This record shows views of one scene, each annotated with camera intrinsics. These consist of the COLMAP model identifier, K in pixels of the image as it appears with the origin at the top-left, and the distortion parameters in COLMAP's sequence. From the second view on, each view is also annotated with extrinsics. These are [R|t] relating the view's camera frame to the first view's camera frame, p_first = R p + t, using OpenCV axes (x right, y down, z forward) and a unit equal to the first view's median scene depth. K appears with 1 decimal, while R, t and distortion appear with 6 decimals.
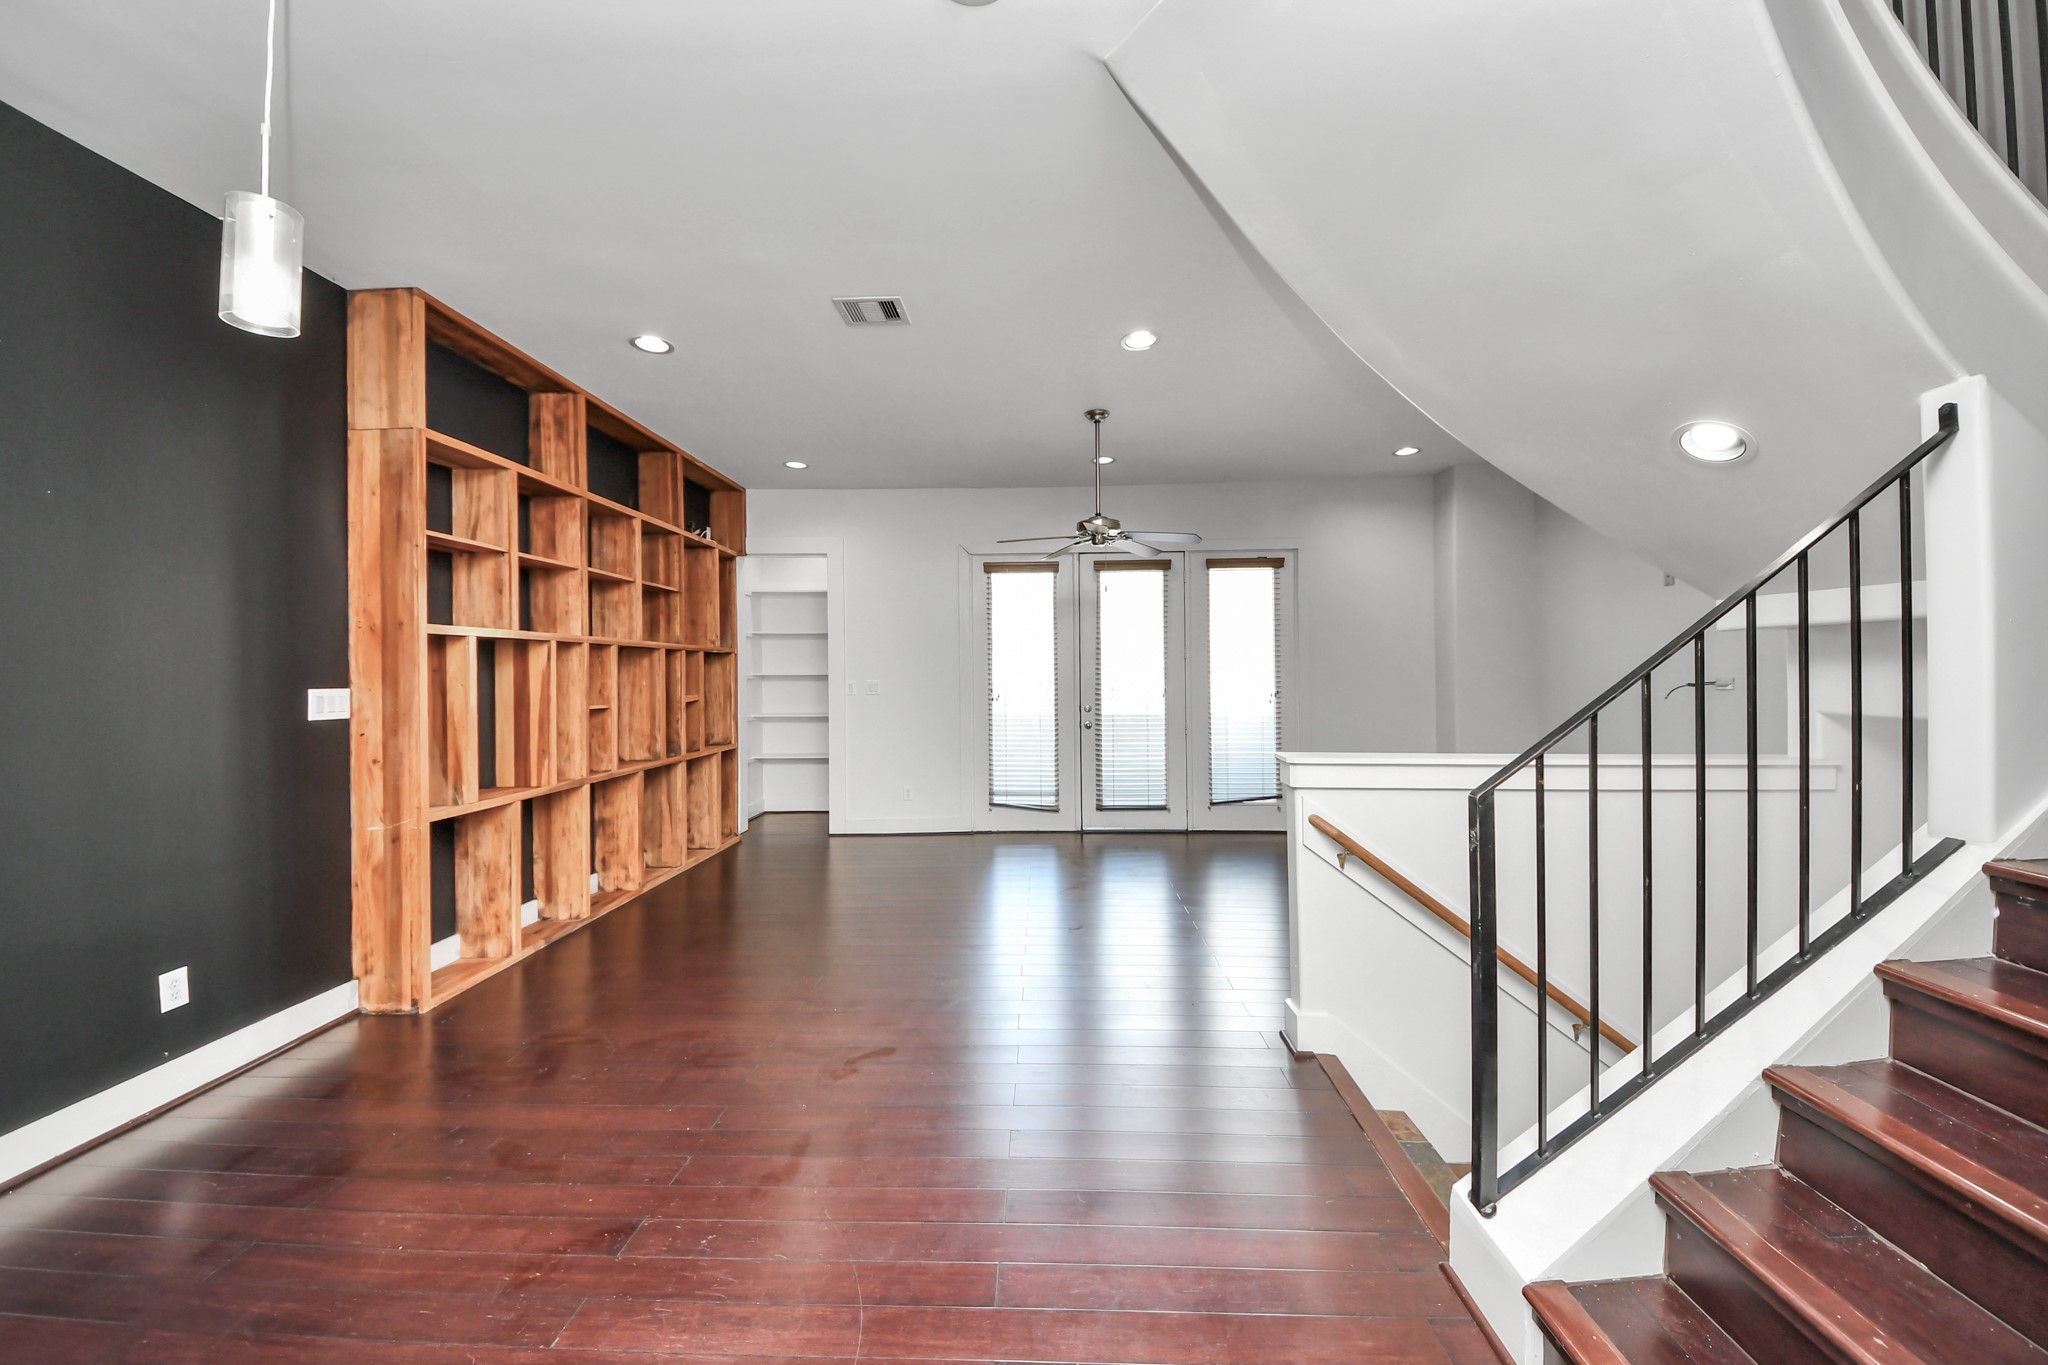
lens RADIAL K [[717.1, 0, 1029.4], [0, 717.1, 686.5], [0, 0, 1]] dist [0.029068, -0.022188]
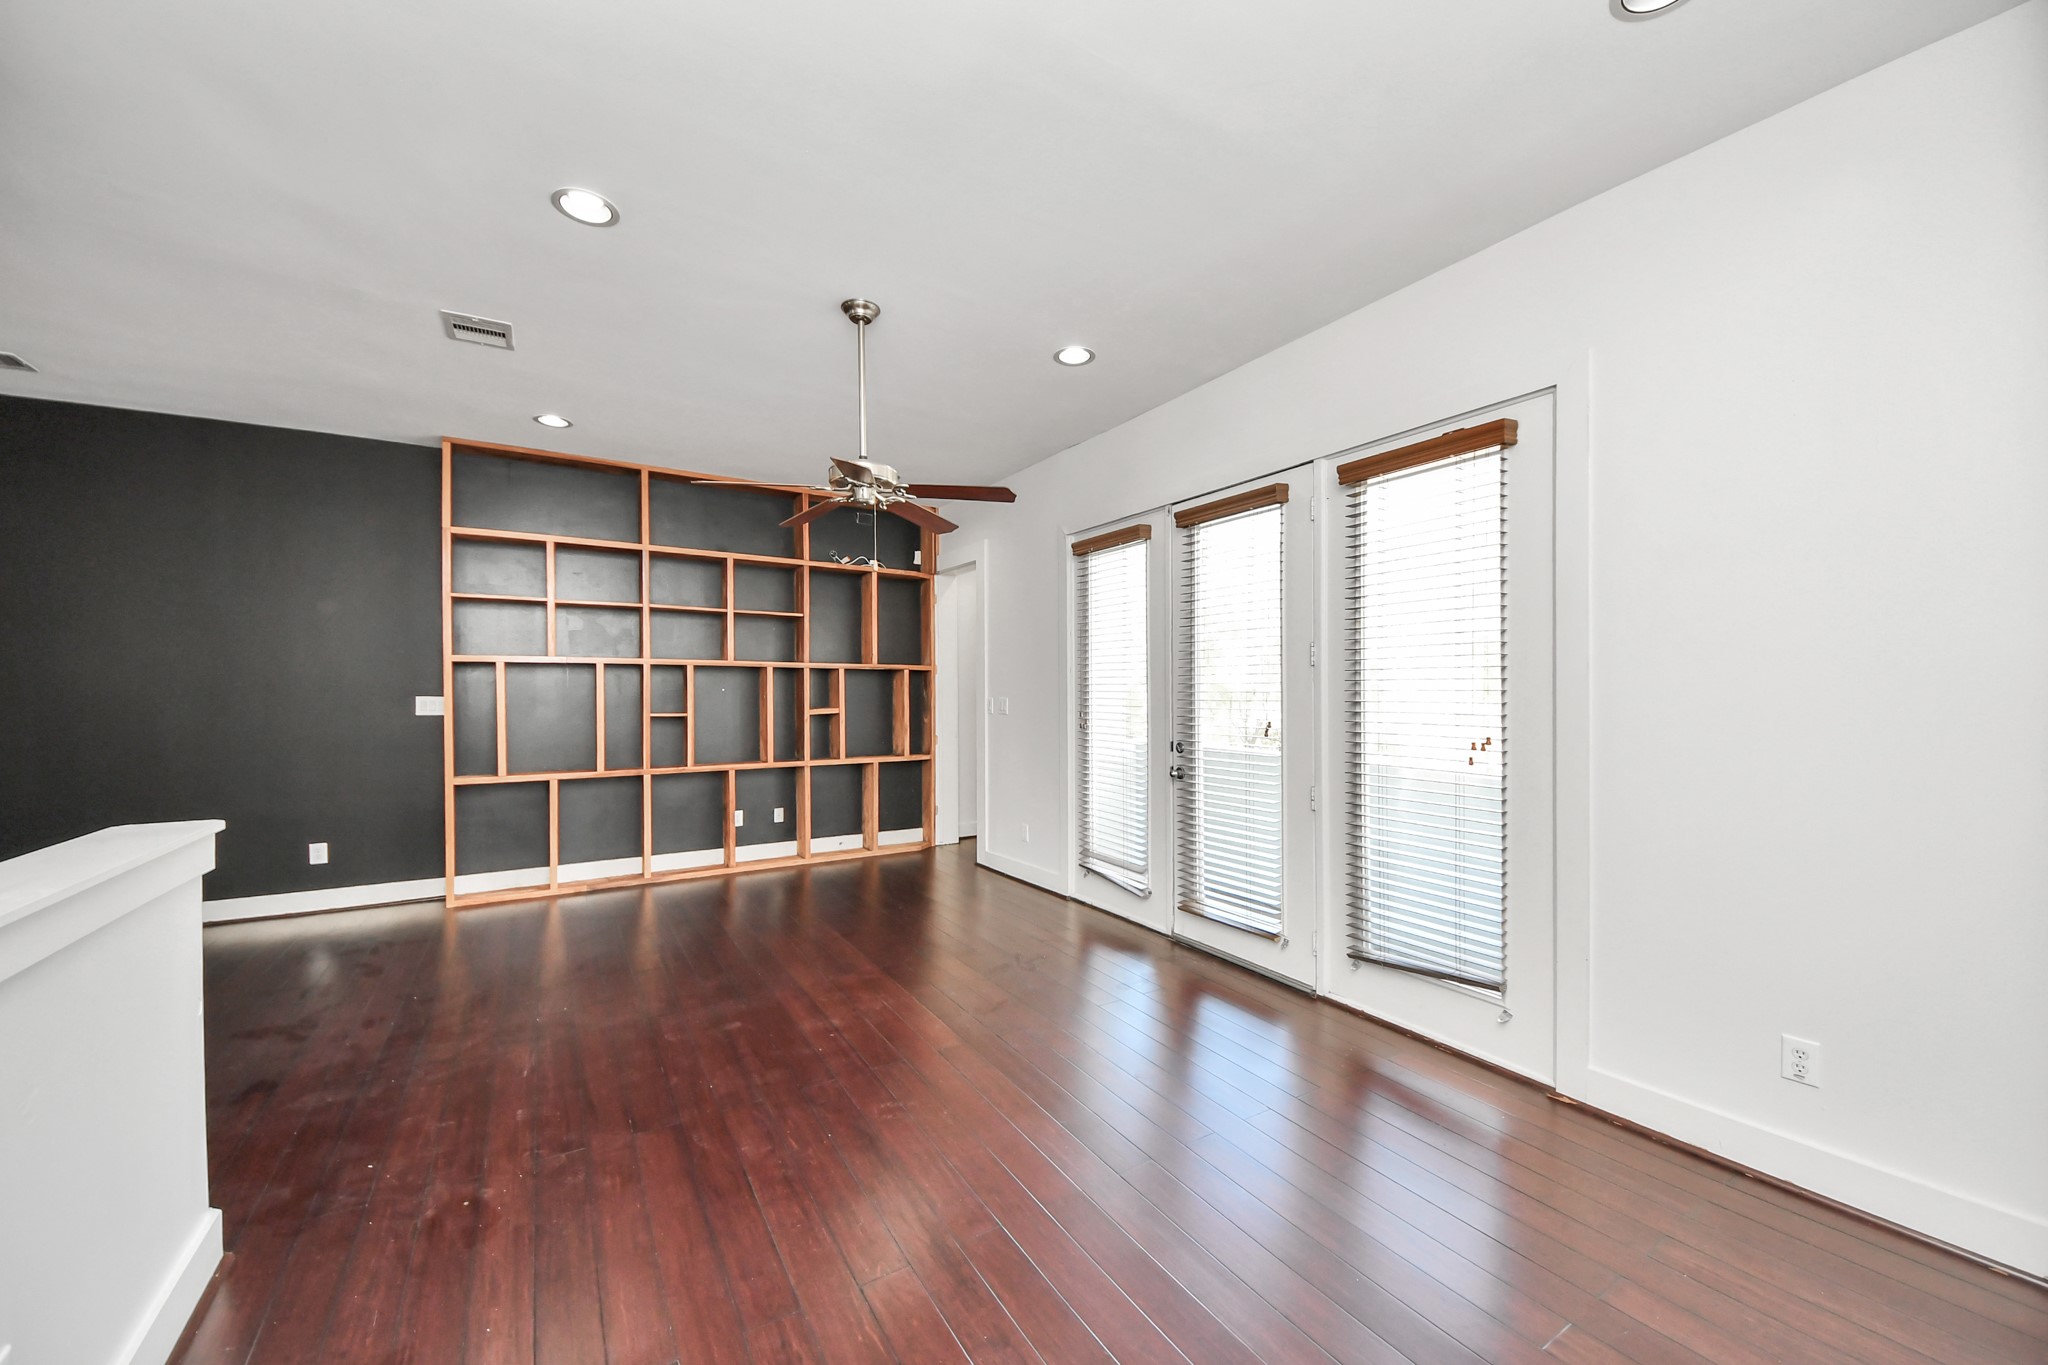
lens RADIAL K [[717.1, 0, 1029.4], [0, 717.1, 686.5], [0, 0, 1]] dist [0.029068, -0.022188]
pose [[0.564992, -0.002112, -0.825093, 0.534108], [-0.020048, 0.999666, -0.016287, -0.009299], [0.824852, 0.025744, 0.564762, 0.537479]]
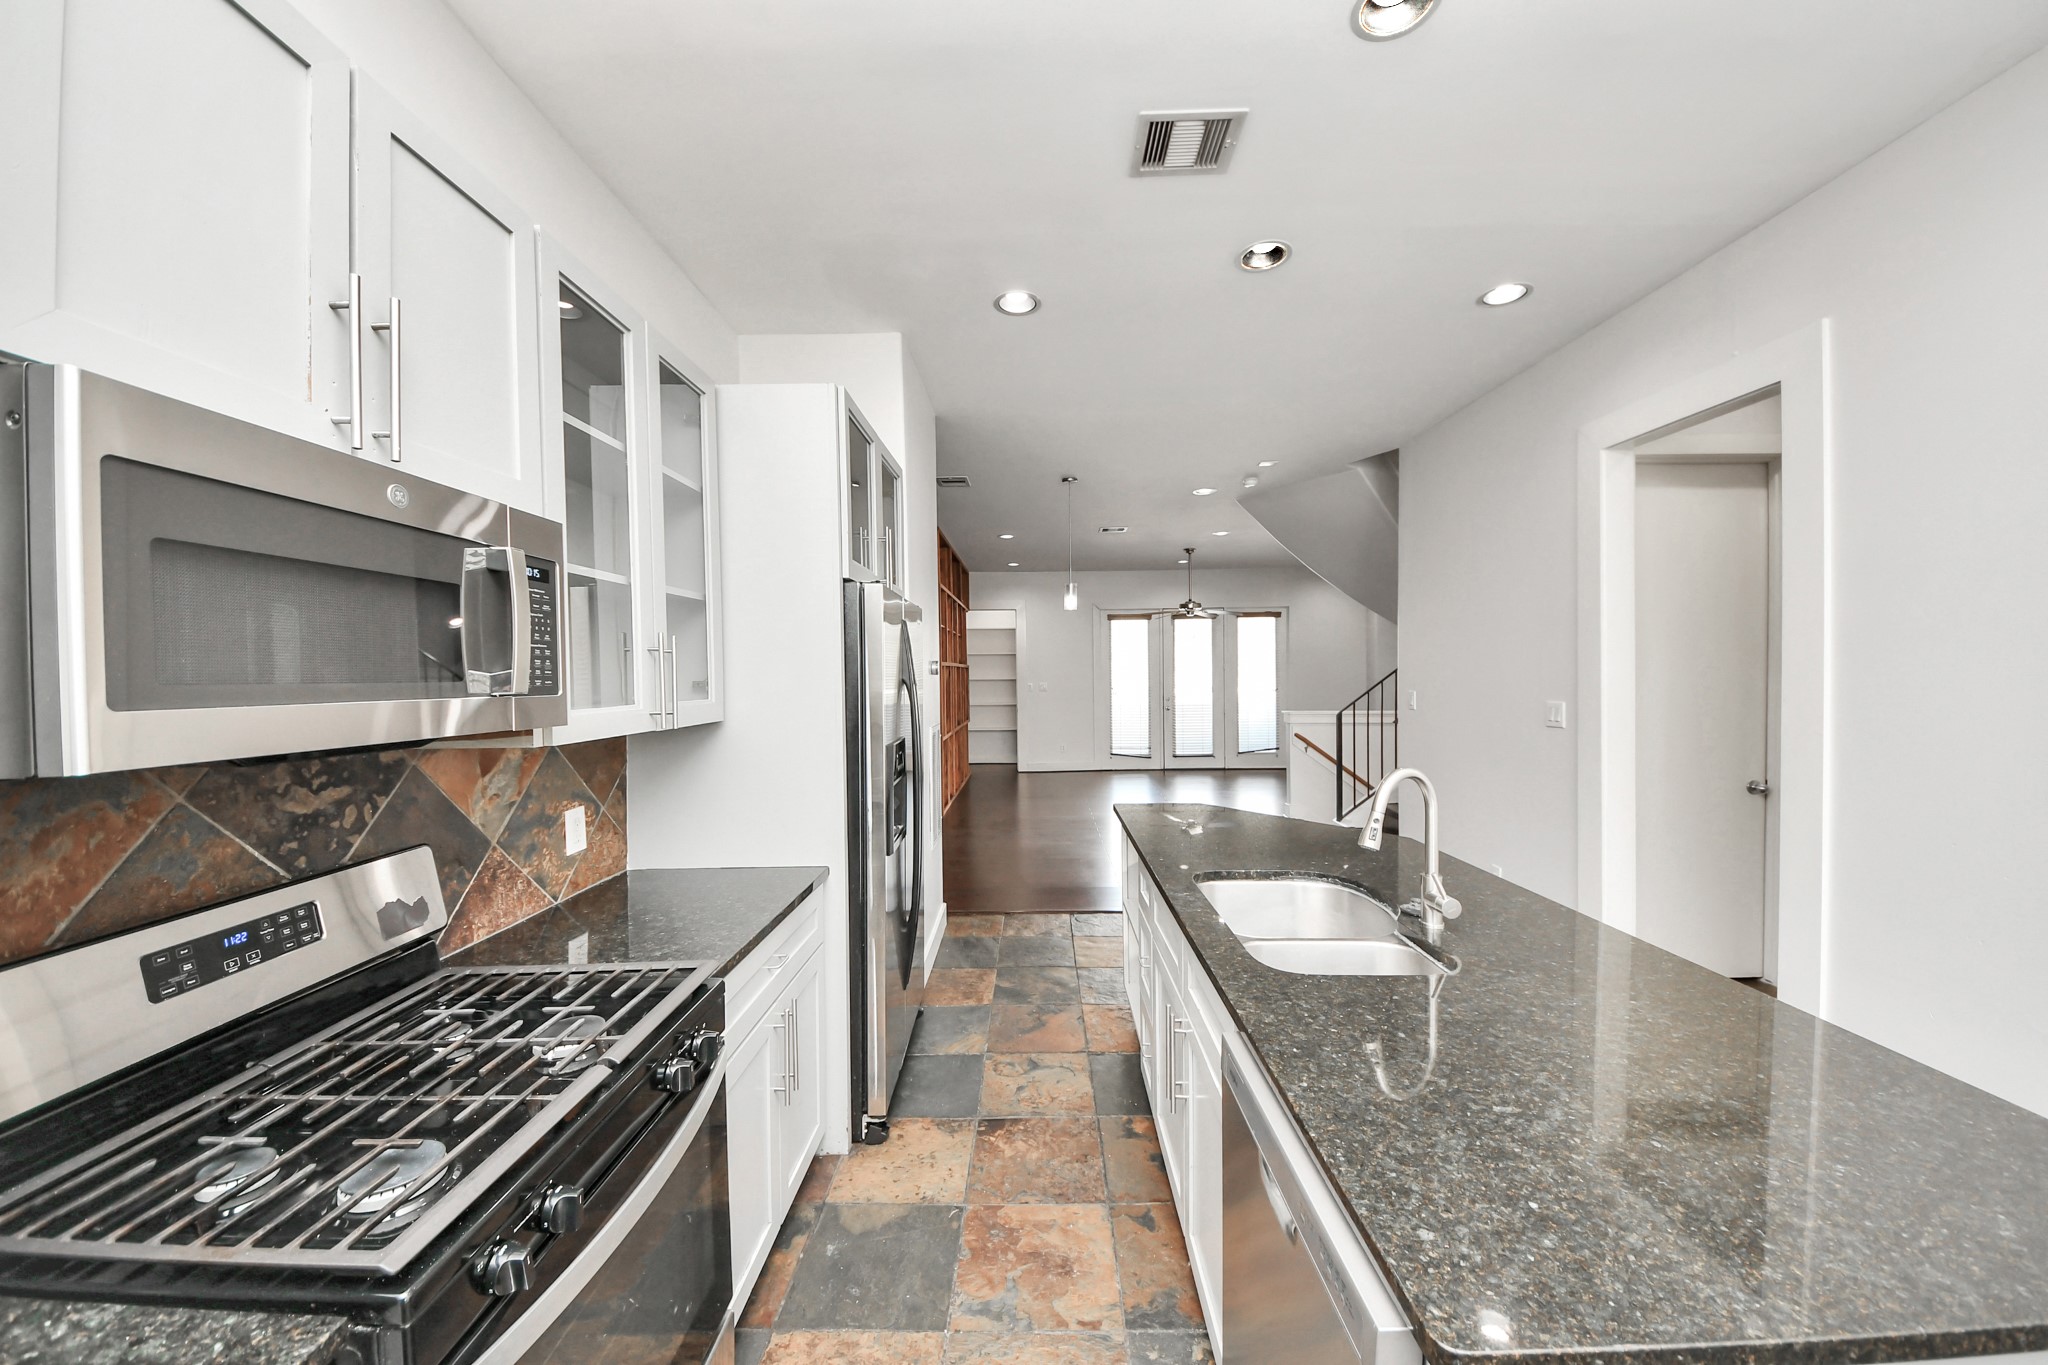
lens RADIAL K [[717.1, 0, 1029.4], [0, 717.1, 686.5], [0, 0, 1]] dist [0.029068, -0.022188]
pose [[0.999916, -0.000824, 0.012954, -0.274439], [0.000573, 0.999813, 0.019342, -0.032371], [-0.012968, -0.019333, 0.999729, -0.724419]]
